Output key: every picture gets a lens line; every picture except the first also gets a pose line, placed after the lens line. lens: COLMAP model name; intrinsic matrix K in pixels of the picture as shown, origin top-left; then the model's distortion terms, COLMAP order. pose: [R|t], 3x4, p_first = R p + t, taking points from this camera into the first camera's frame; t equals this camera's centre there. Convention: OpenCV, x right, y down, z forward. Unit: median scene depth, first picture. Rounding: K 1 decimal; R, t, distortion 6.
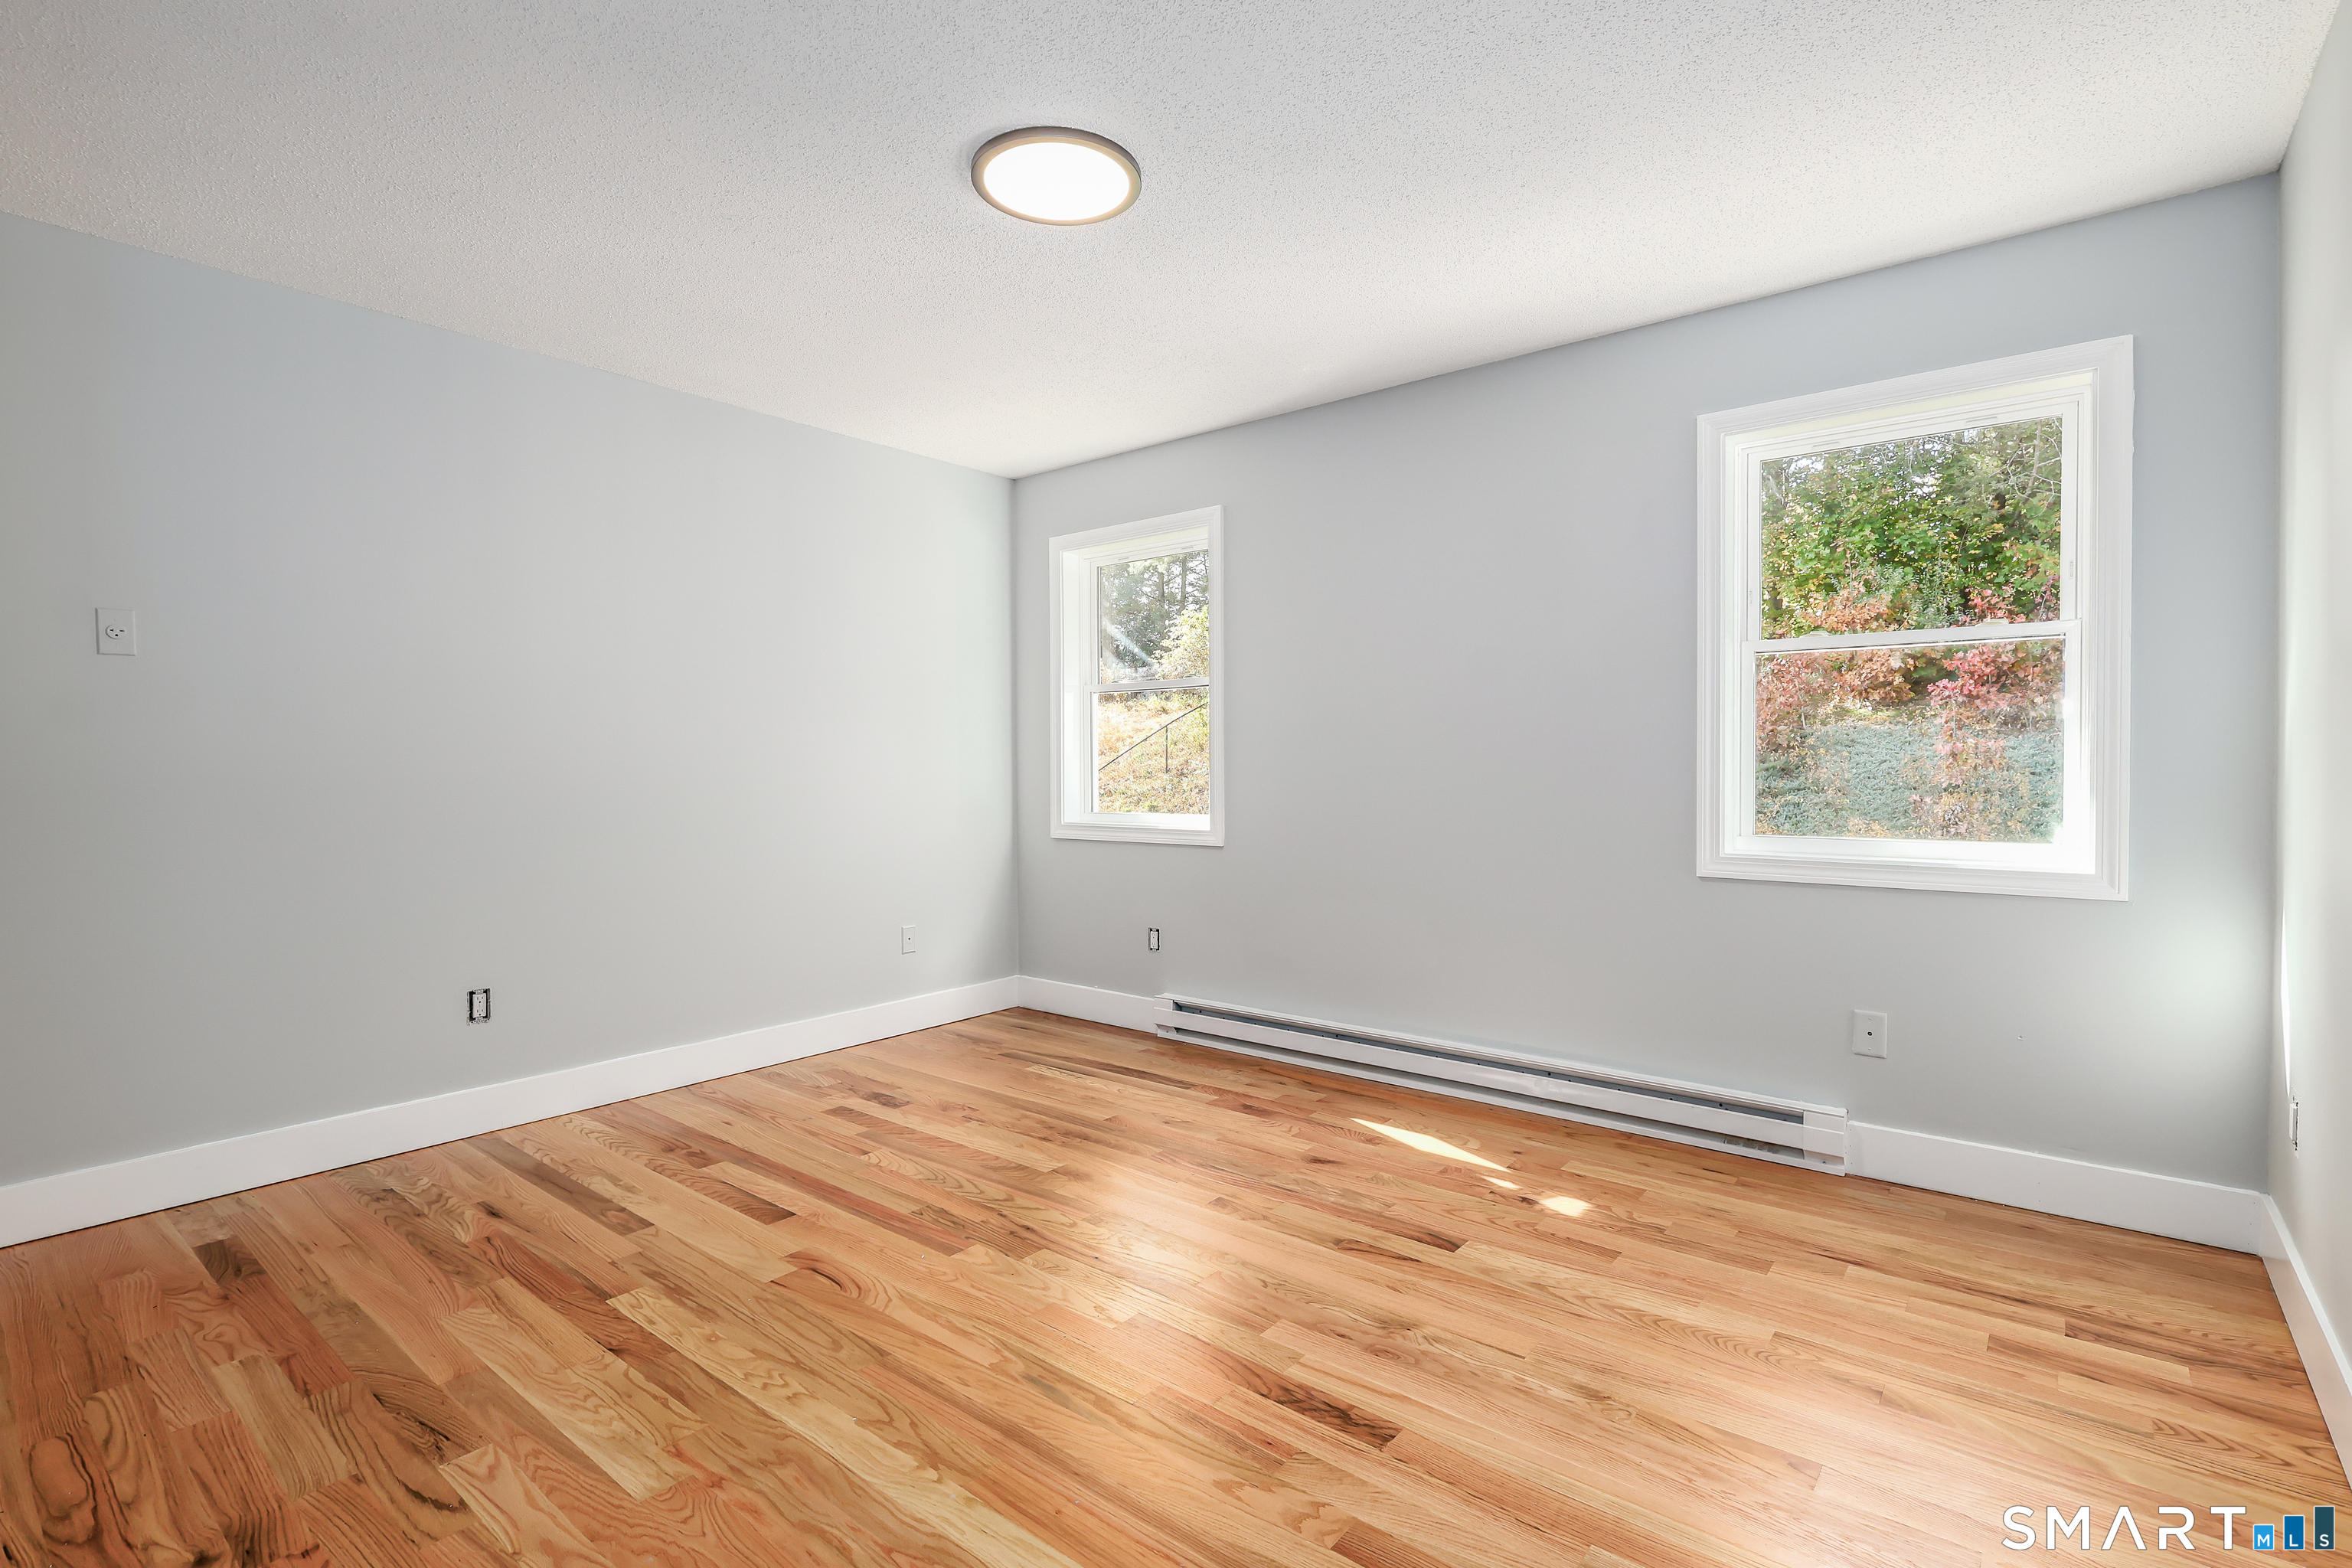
lens RADIAL K [[1090.7, 0, 1182.4], [0, 1090.7, 780.0], [0, 0, 1]] dist [0.000007, 0.000276]
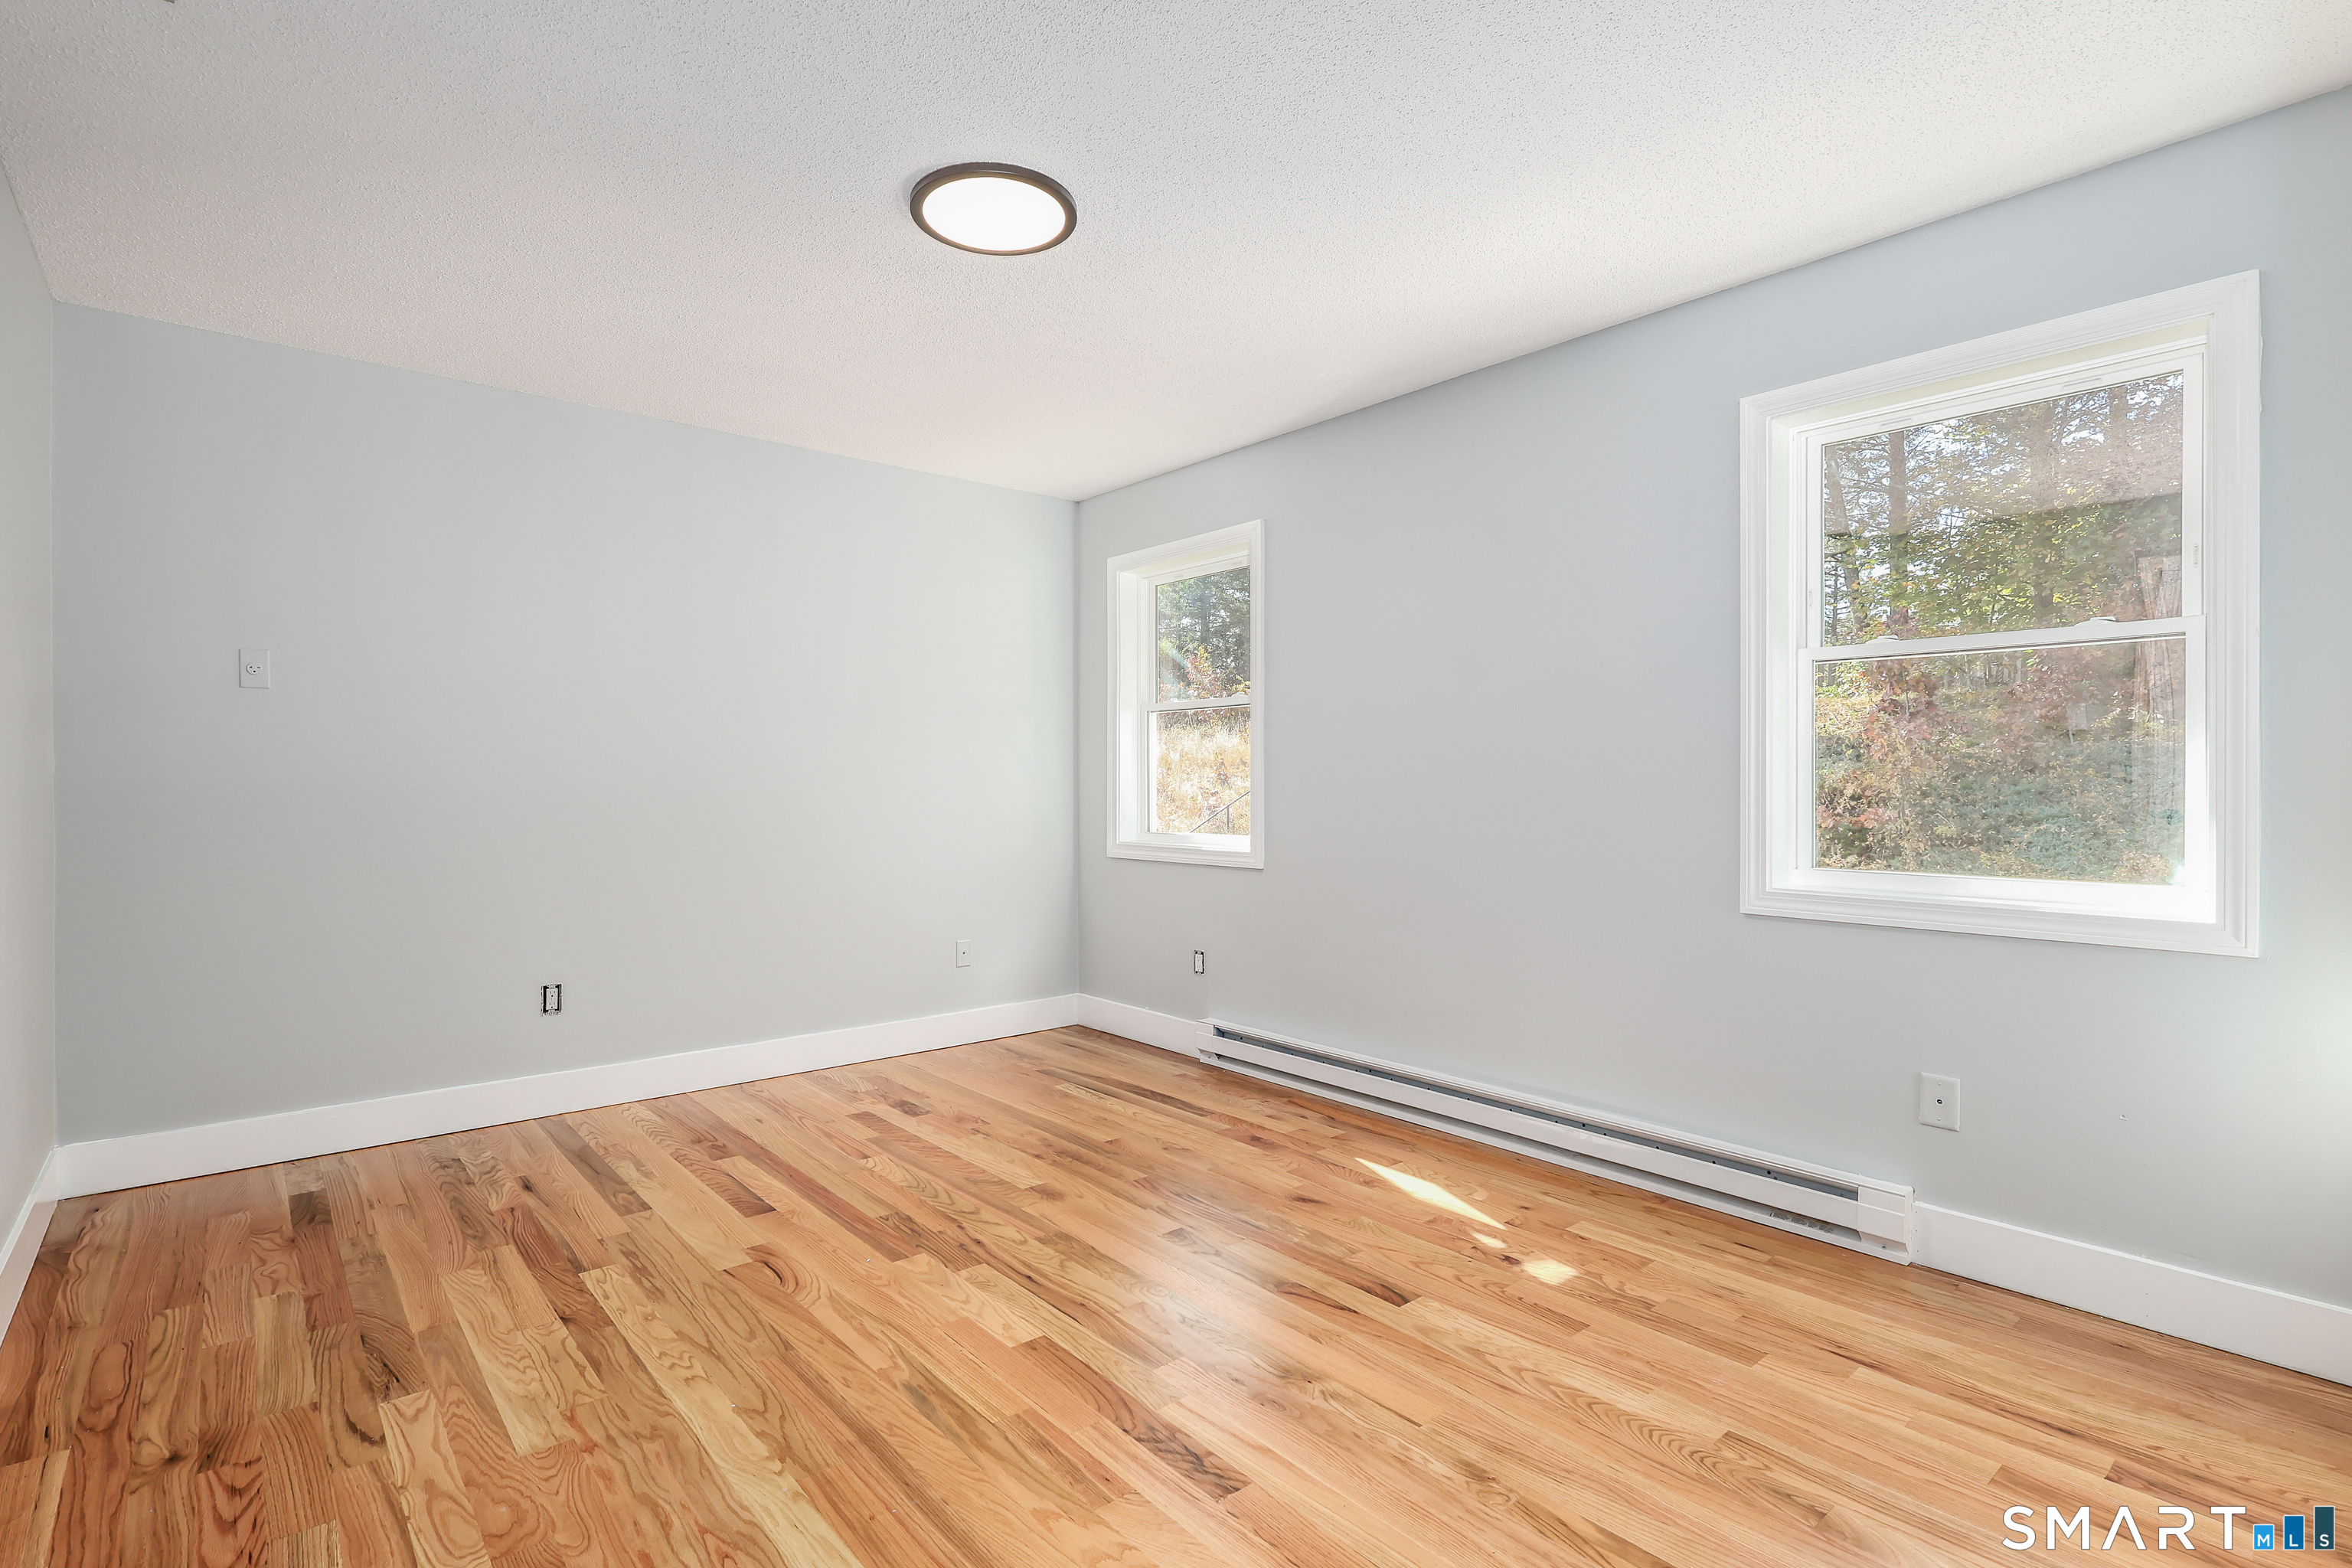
lens RADIAL K [[1108.6, 0, 1138.1], [0, 1108.6, 782.9], [0, 0, 1]] dist [0.000969, -0.000168]
pose [[0.979786, 0.004359, -0.200003, 0.189782], [-0.007293, 0.999876, -0.013938, -0.001685], [0.199917, 0.015115, 0.979696, 0.013624]]
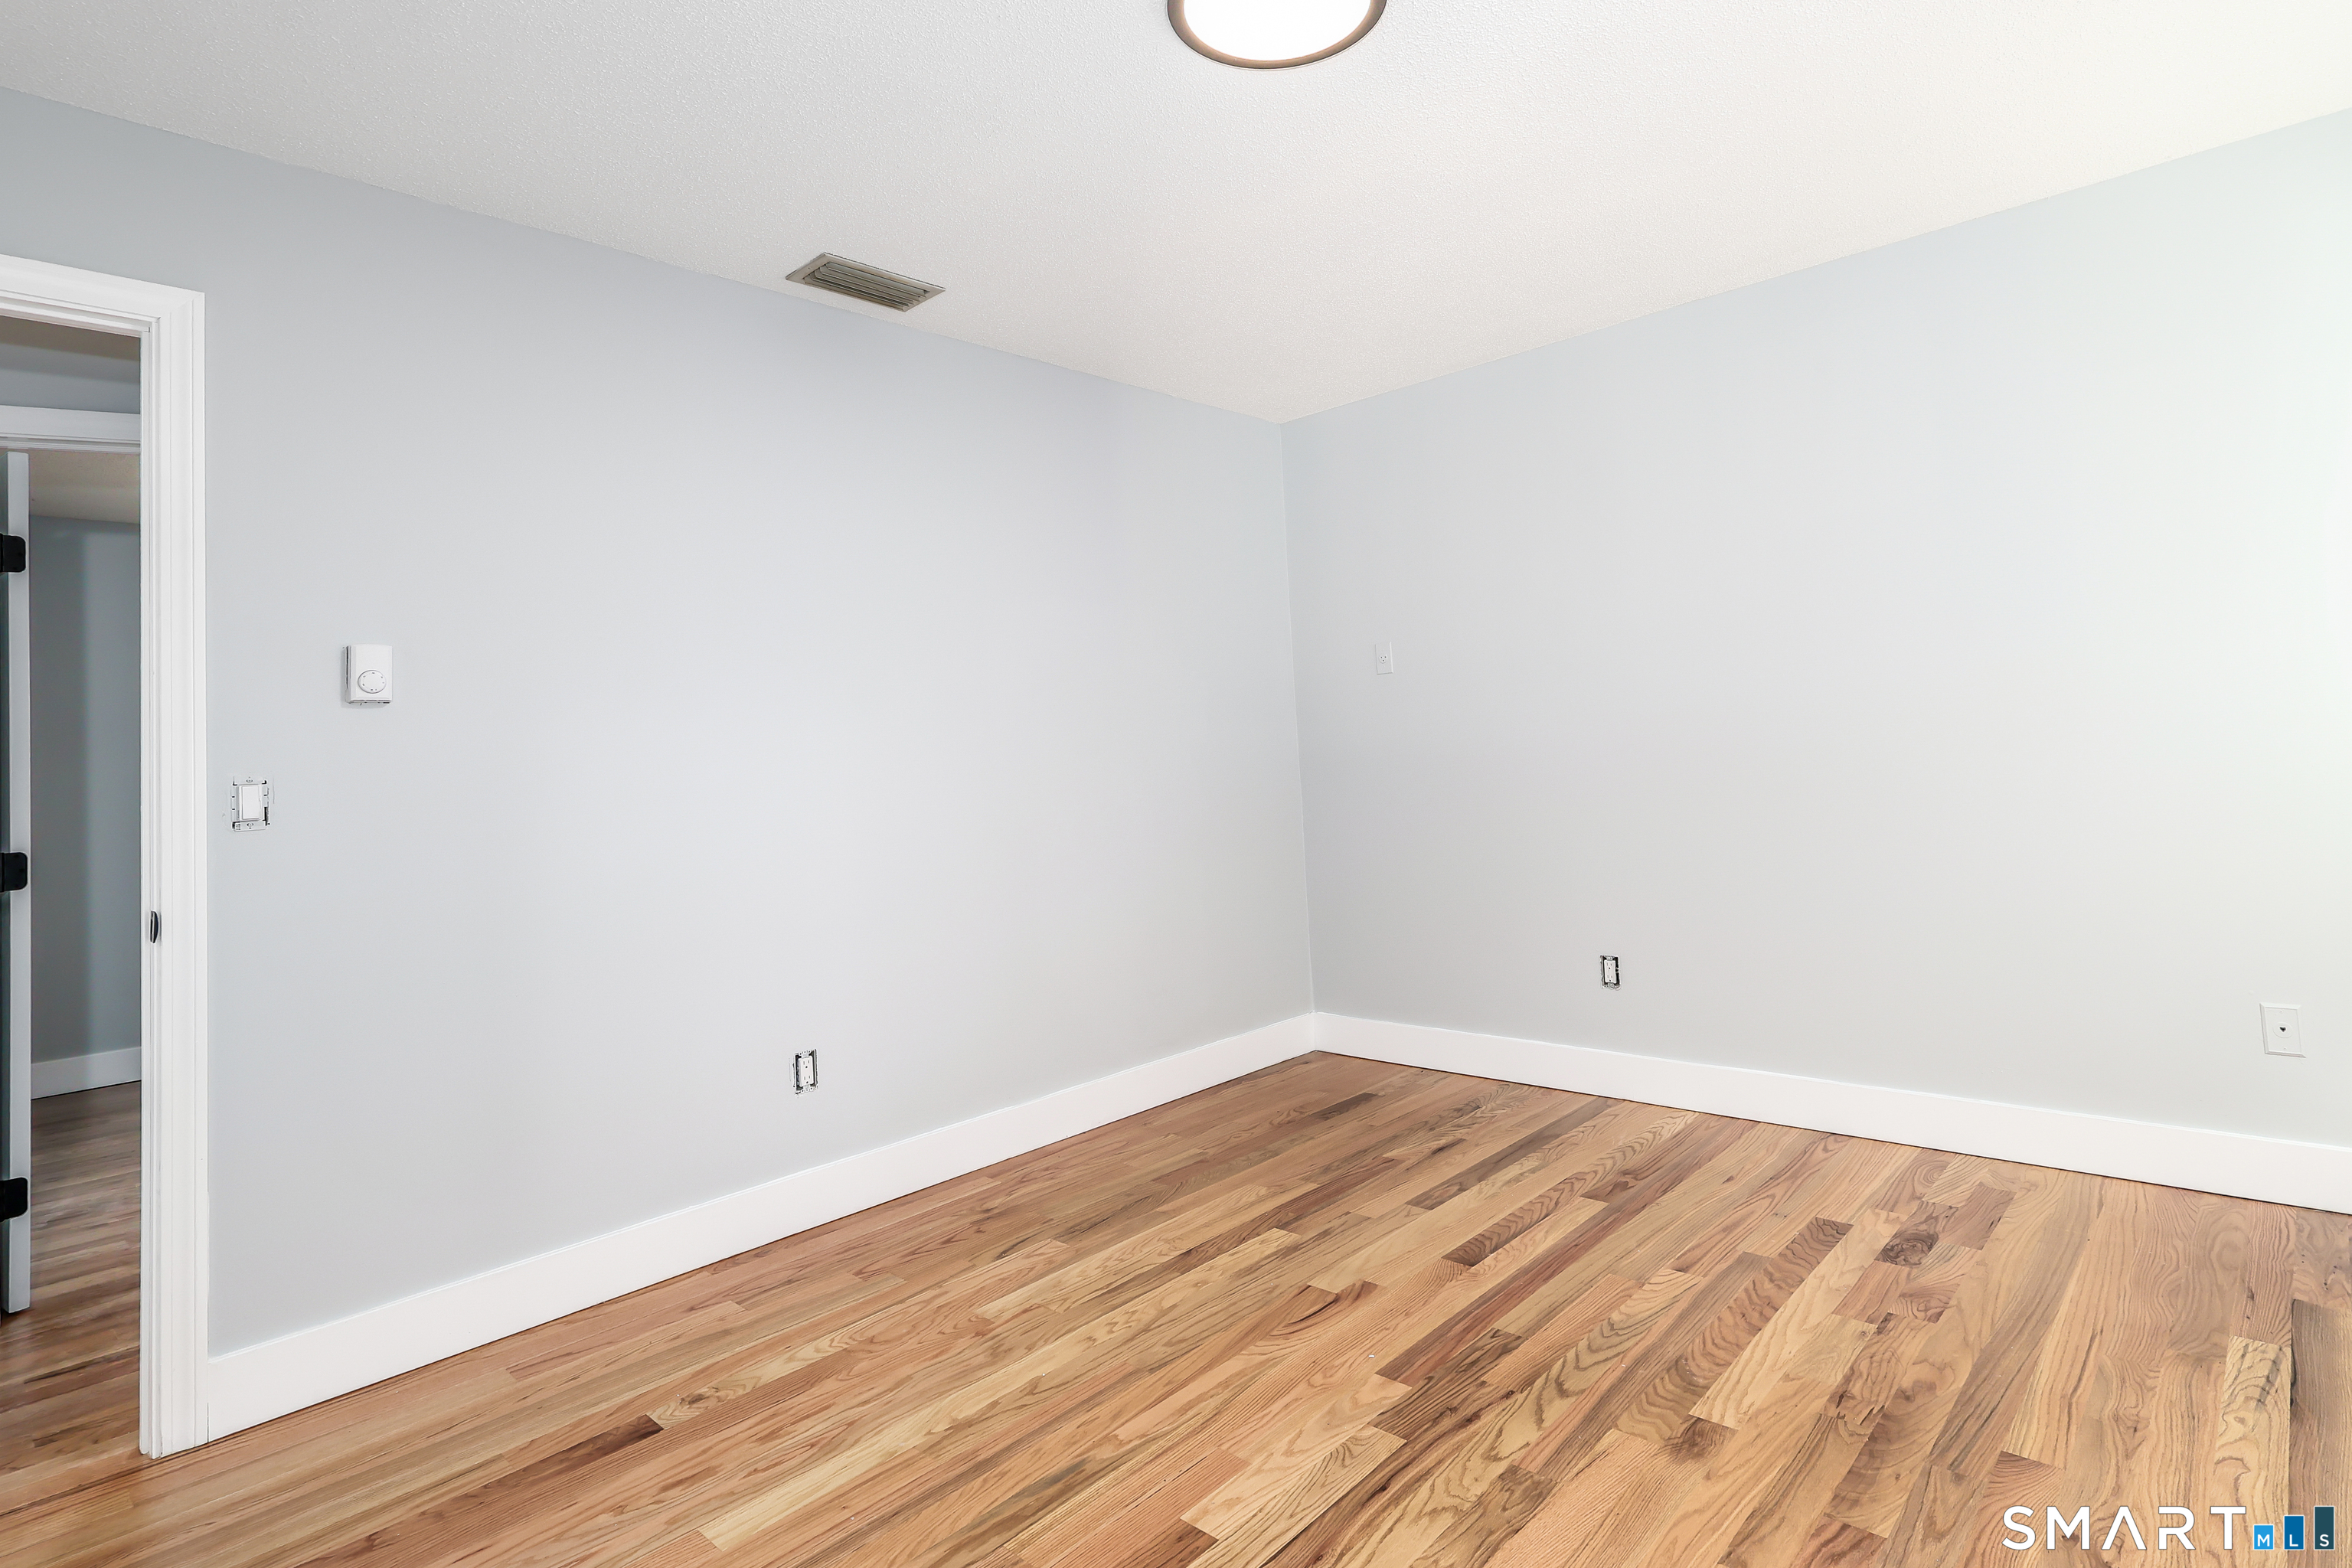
lens RADIAL K [[1182.8, 0, 1261.6], [0, 1182.8, 760.9], [0, 0, 1]] dist [-0.001529, -0.000300]
pose [[-0.038136, 0.012174, -0.999198, 0.563736], [0.036802, 0.999265, 0.010770, -0.022582], [0.998595, -0.036362, -0.038556, 0.833988]]
